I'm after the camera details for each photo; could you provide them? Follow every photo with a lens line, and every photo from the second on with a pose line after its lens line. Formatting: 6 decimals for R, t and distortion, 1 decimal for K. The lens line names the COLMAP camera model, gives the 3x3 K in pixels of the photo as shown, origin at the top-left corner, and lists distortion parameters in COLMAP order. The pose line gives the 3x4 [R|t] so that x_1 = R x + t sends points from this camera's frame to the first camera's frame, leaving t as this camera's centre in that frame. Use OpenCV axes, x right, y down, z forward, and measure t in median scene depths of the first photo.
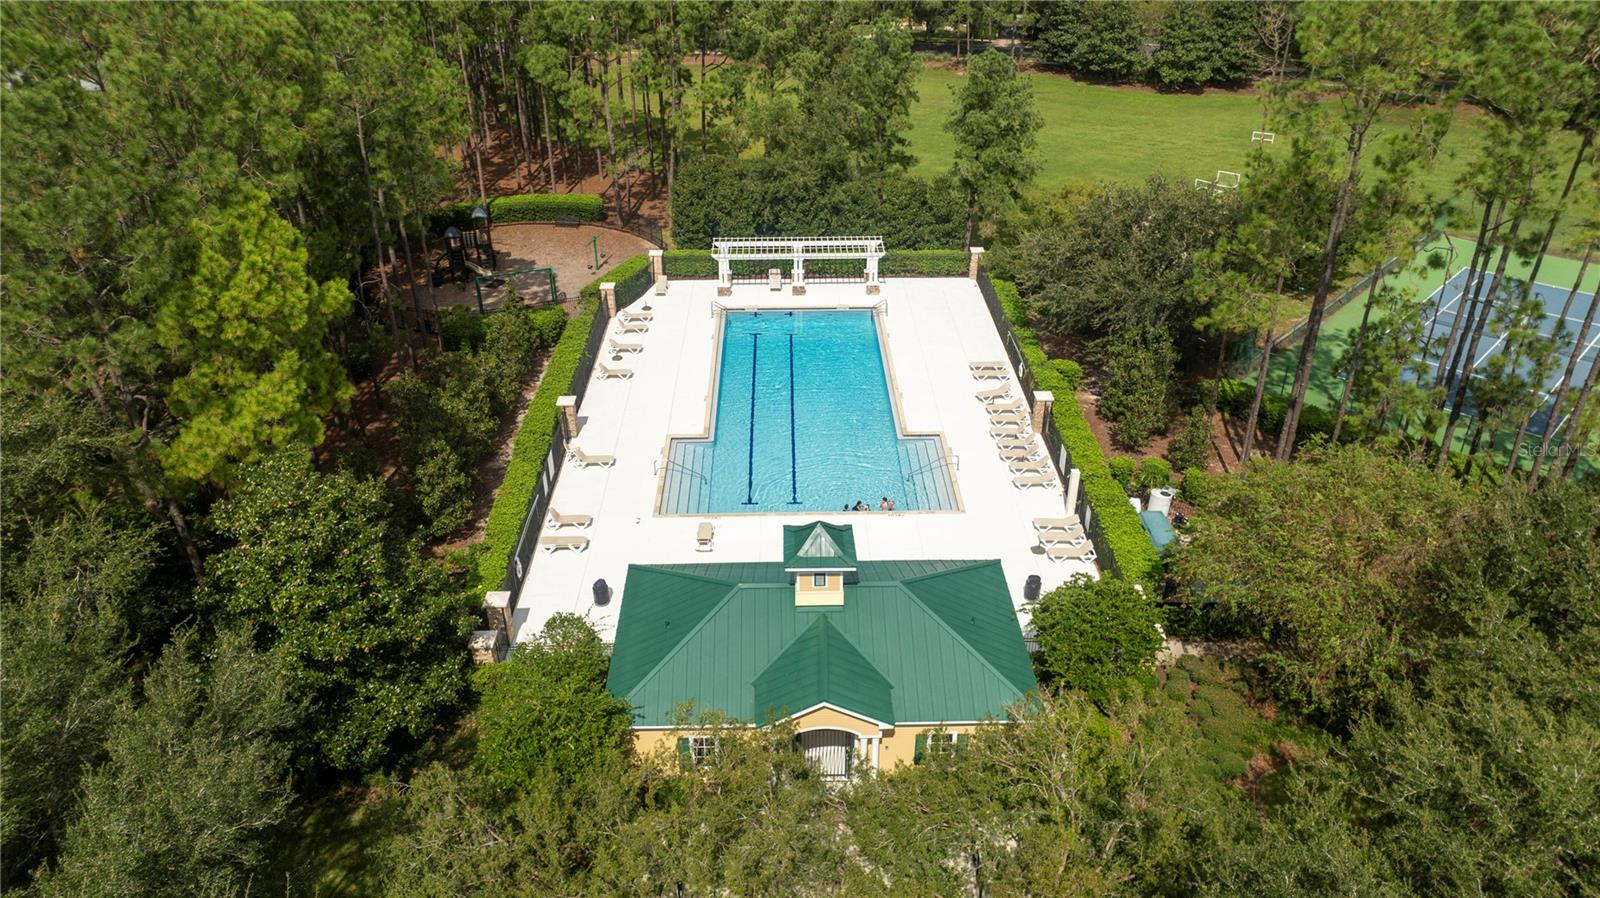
lens RADIAL K [[1161.5, 0, 800.0], [0, 1161.5, 449.0], [0, 0, 1]] dist [-0.002077, -0.000879]
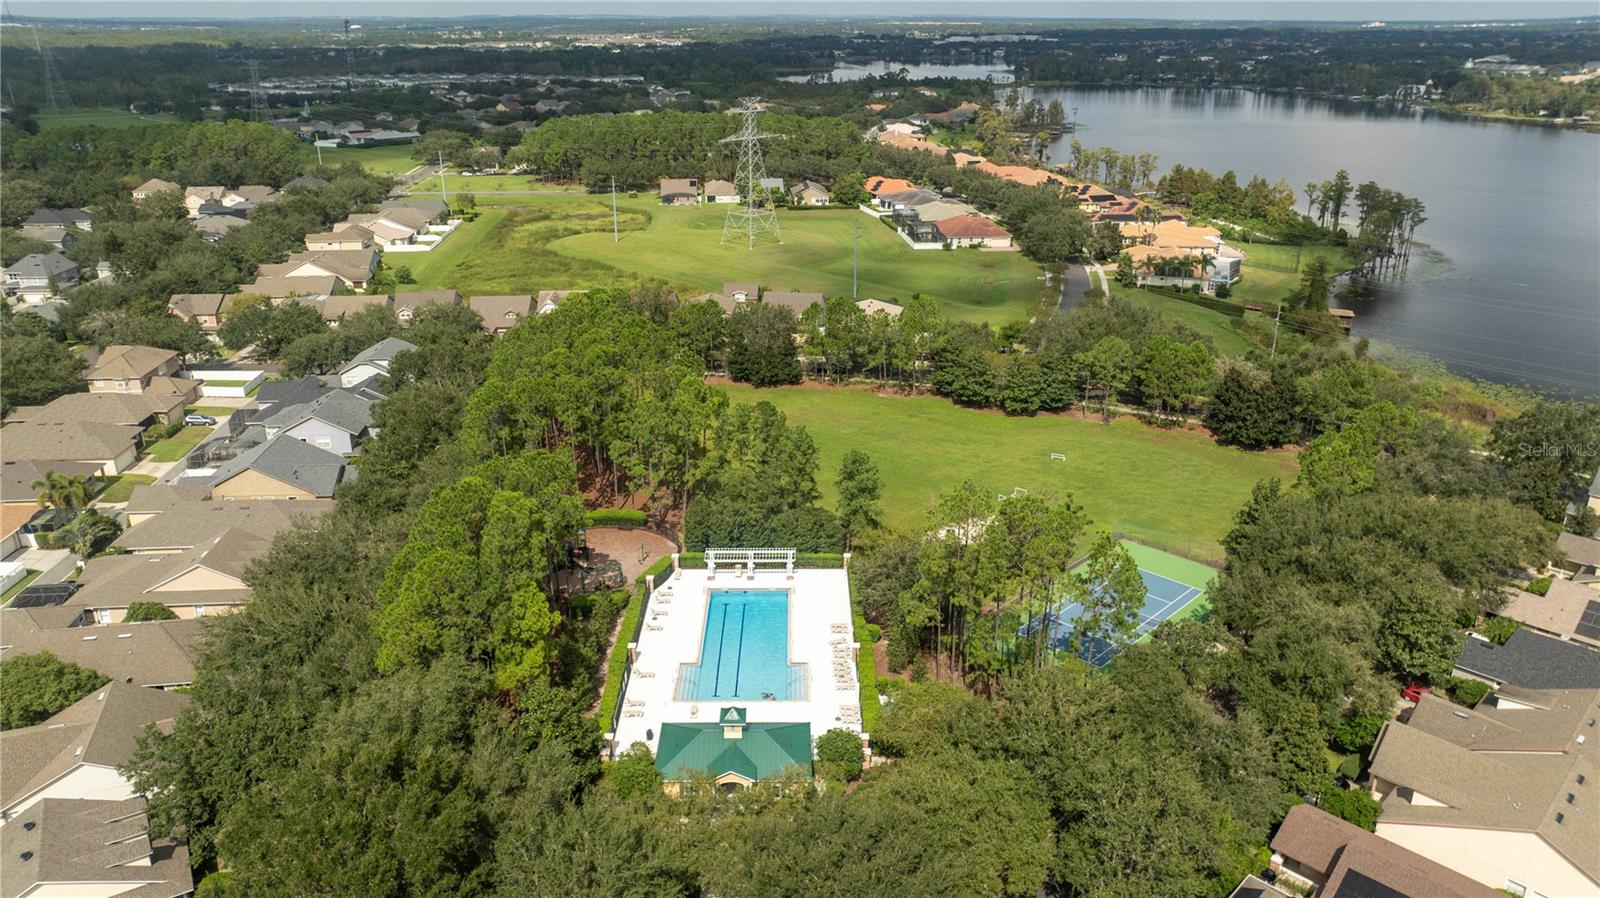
lens RADIAL K [[1161.5, 0, 800.0], [0, 1161.5, 449.0], [0, 0, 1]] dist [-0.002077, -0.000879]
pose [[0.999881, 0.008260, -0.013056, 0.116909], [-0.010045, 0.989643, -0.143195, -0.084622], [0.011738, 0.143309, 0.989608, -1.024259]]
